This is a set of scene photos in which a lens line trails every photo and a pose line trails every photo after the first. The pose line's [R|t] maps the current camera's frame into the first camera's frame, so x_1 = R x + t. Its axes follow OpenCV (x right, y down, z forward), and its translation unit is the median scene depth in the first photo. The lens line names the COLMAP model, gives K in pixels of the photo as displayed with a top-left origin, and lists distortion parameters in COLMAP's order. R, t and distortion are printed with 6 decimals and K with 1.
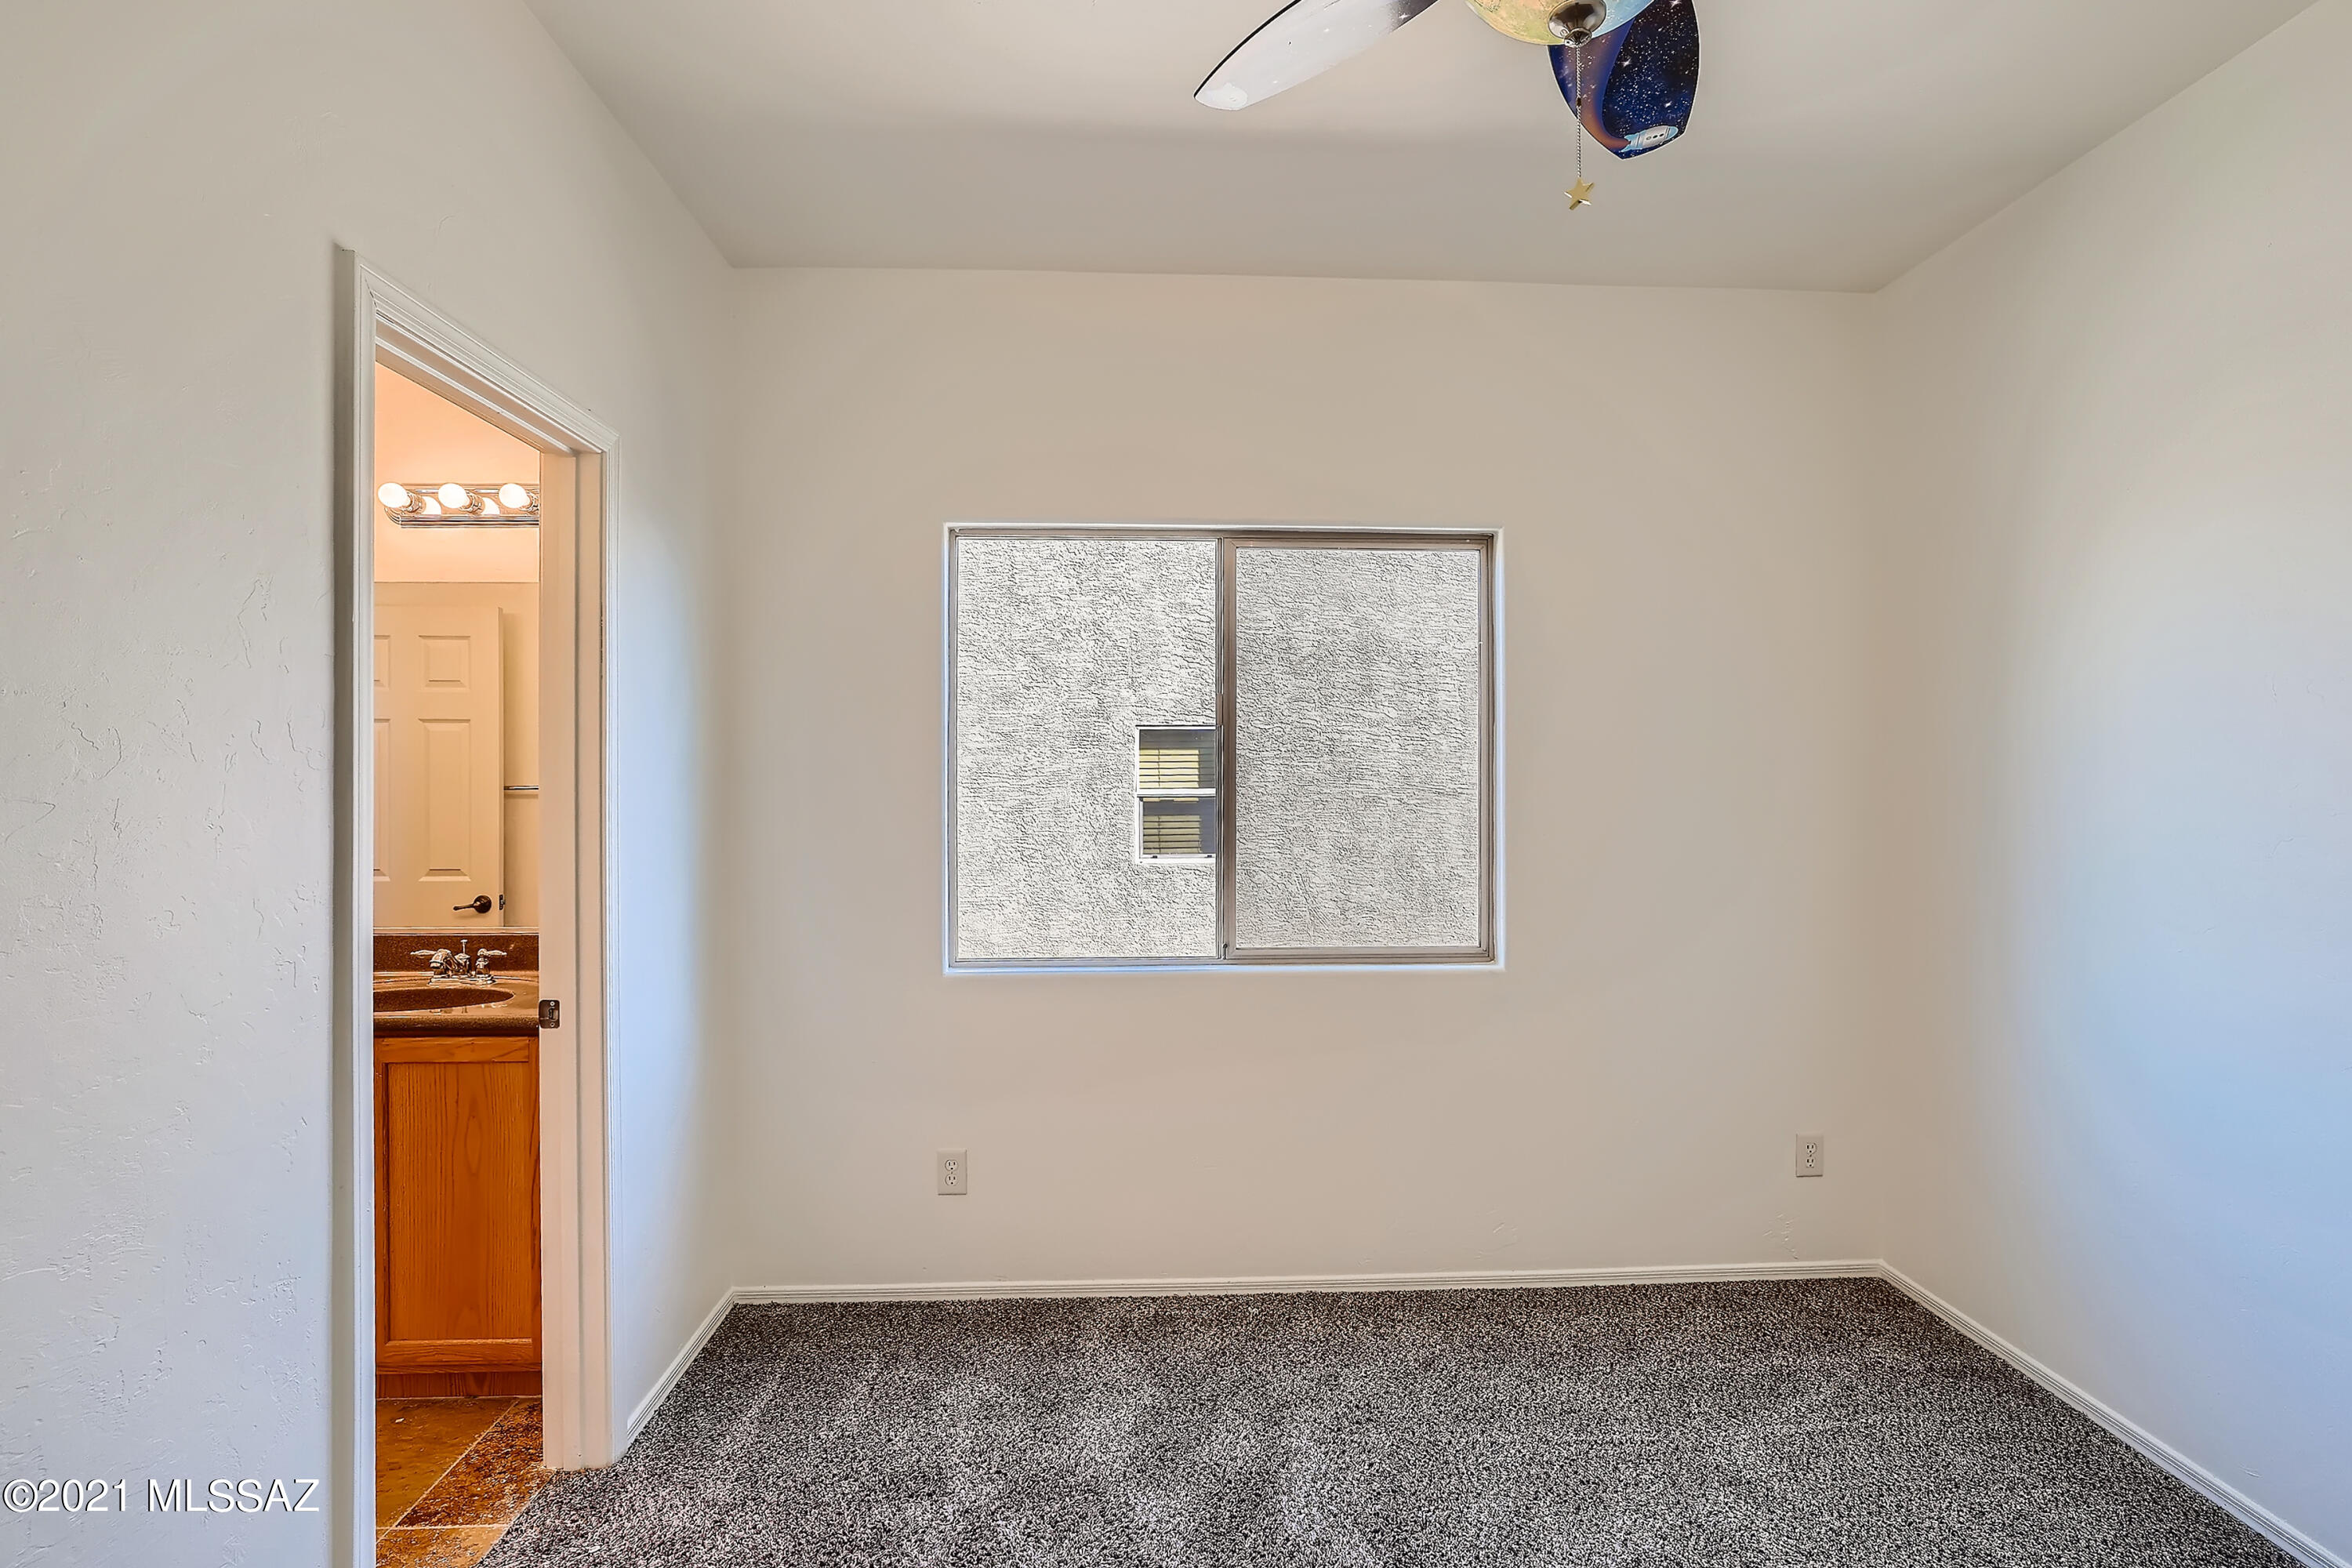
lens RADIAL K [[1169.1, 0, 1174.6], [0, 1169.1, 777.4], [0, 0, 1]] dist [-0.024355, 0.015227]
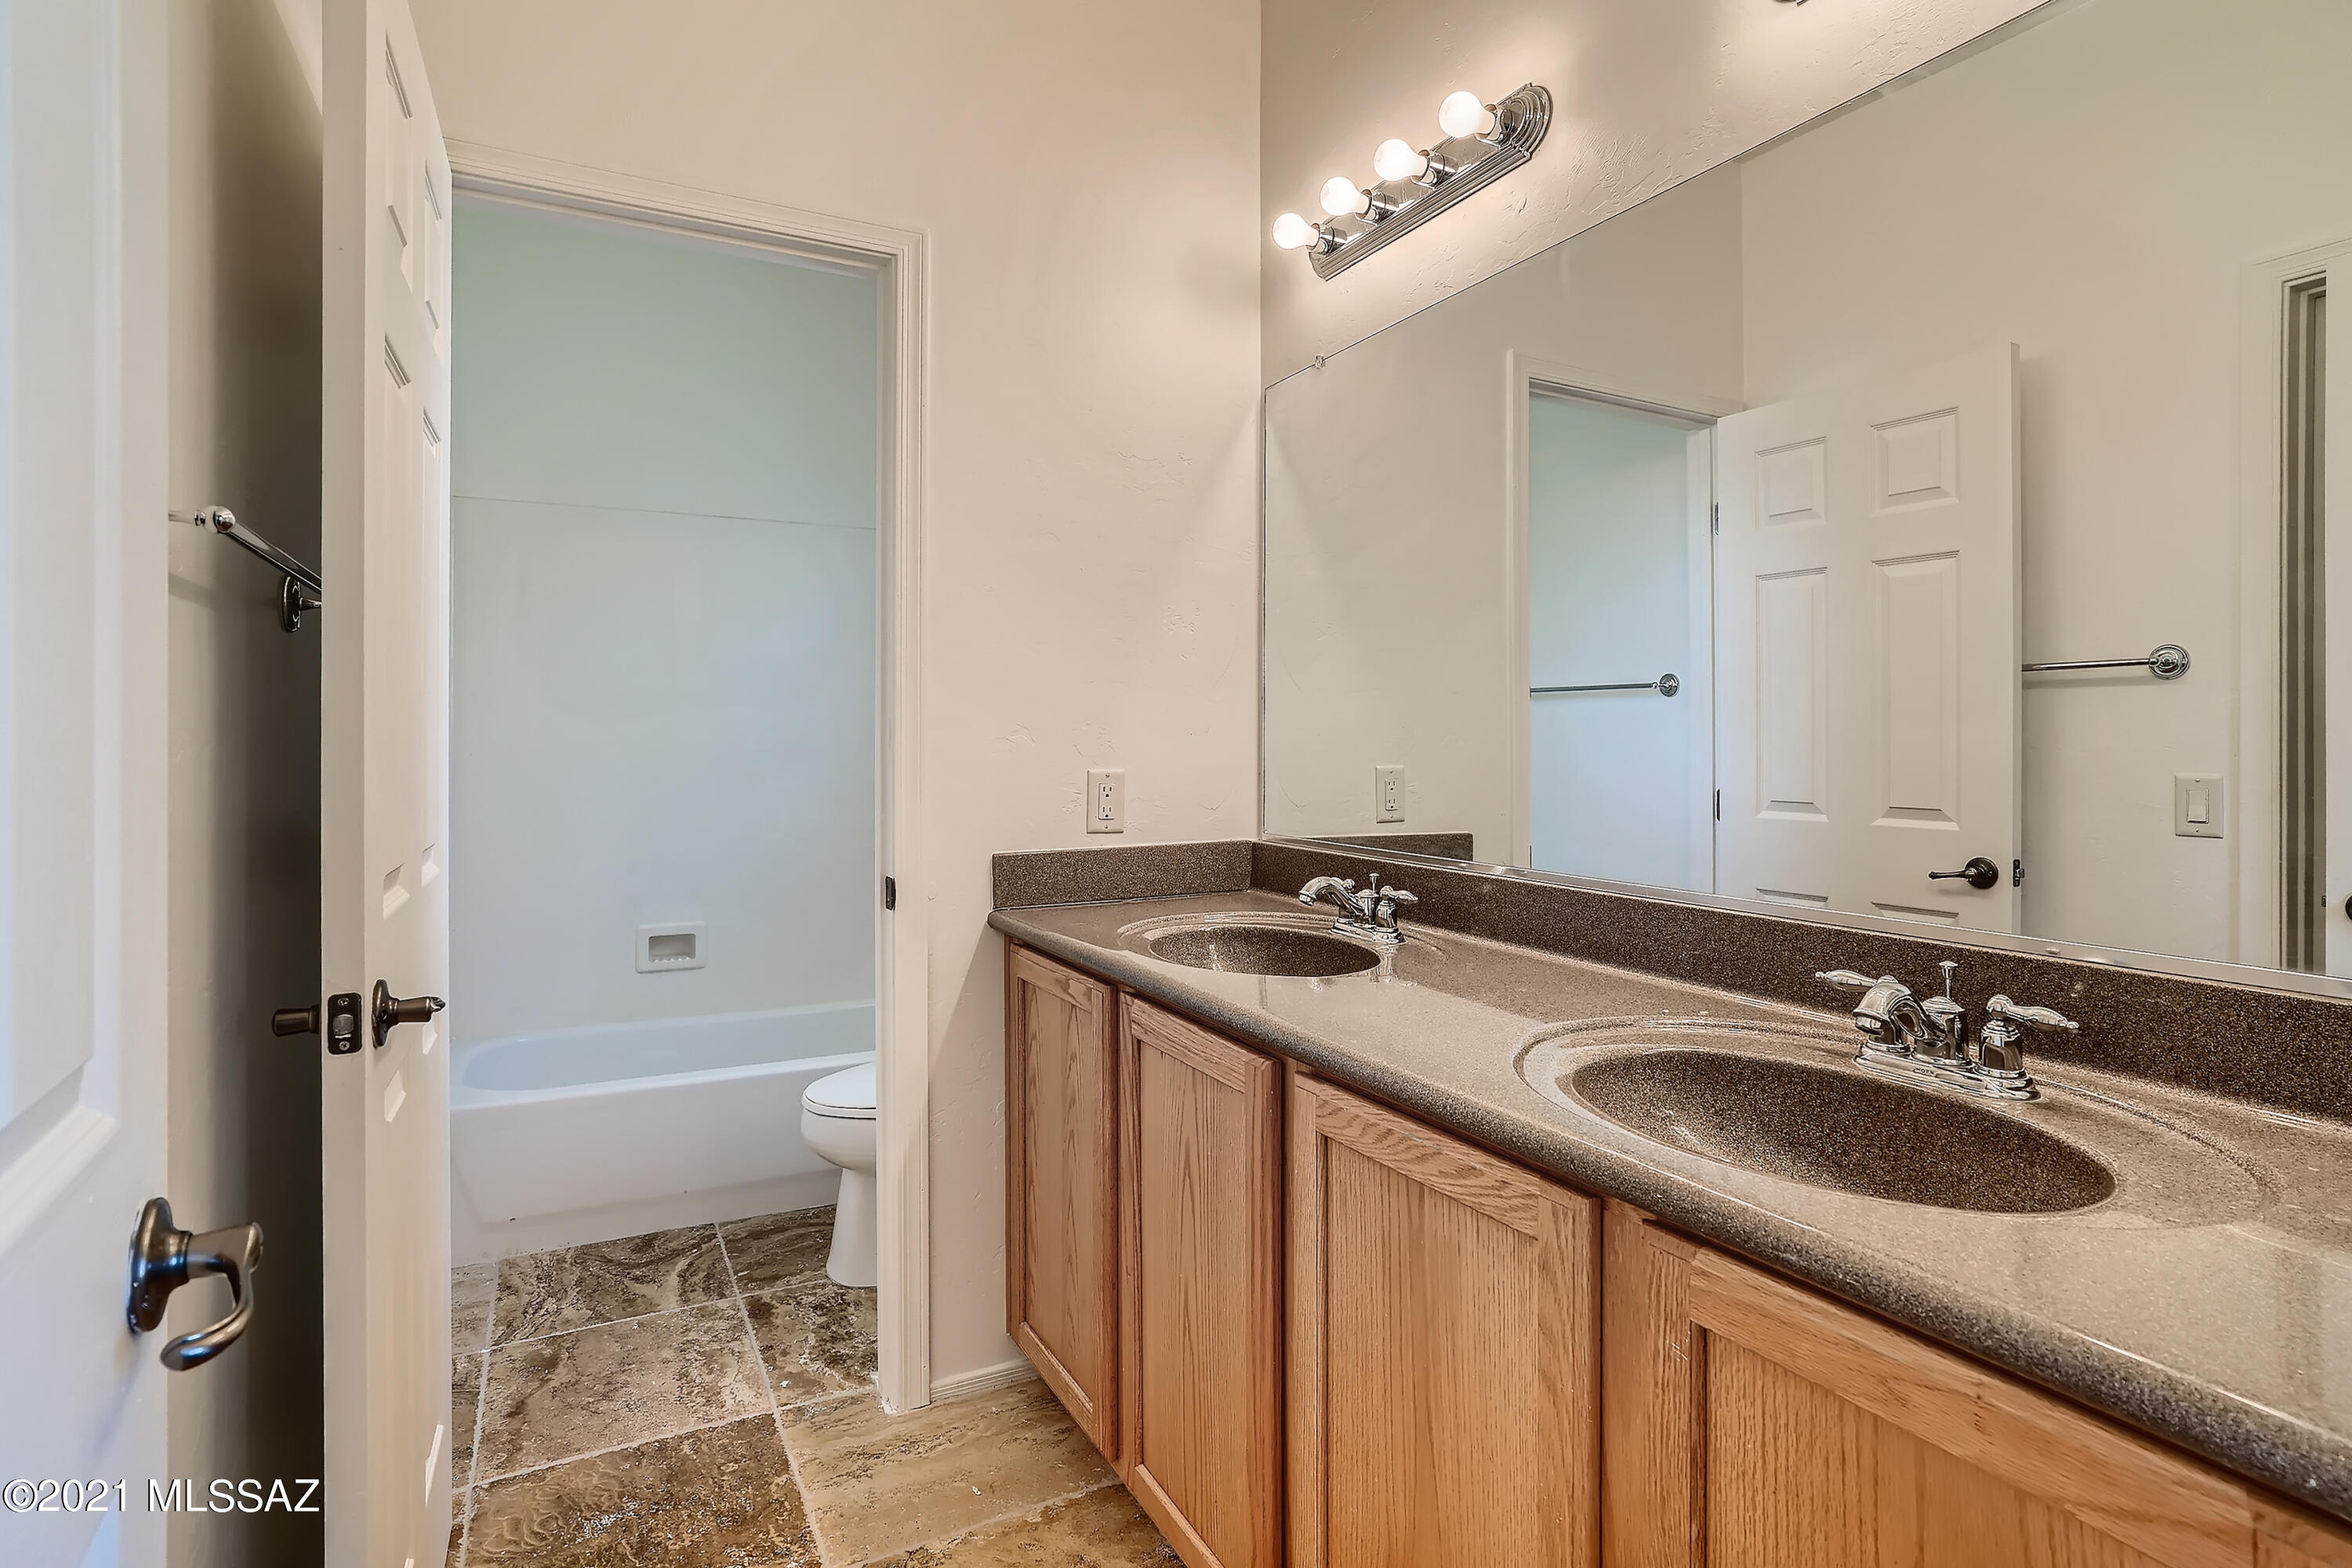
lens RADIAL K [[1169.1, 0, 1154.6], [0, 1169.1, 736.4], [0, 0, 1]] dist [-0.024355, 0.015227]
pose [[0.409481, -0.001087, -0.912318, -0.372912], [-0.002044, 0.999996, -0.002109, 0.067634], [0.912317, 0.002729, 0.409477, 0.608495]]
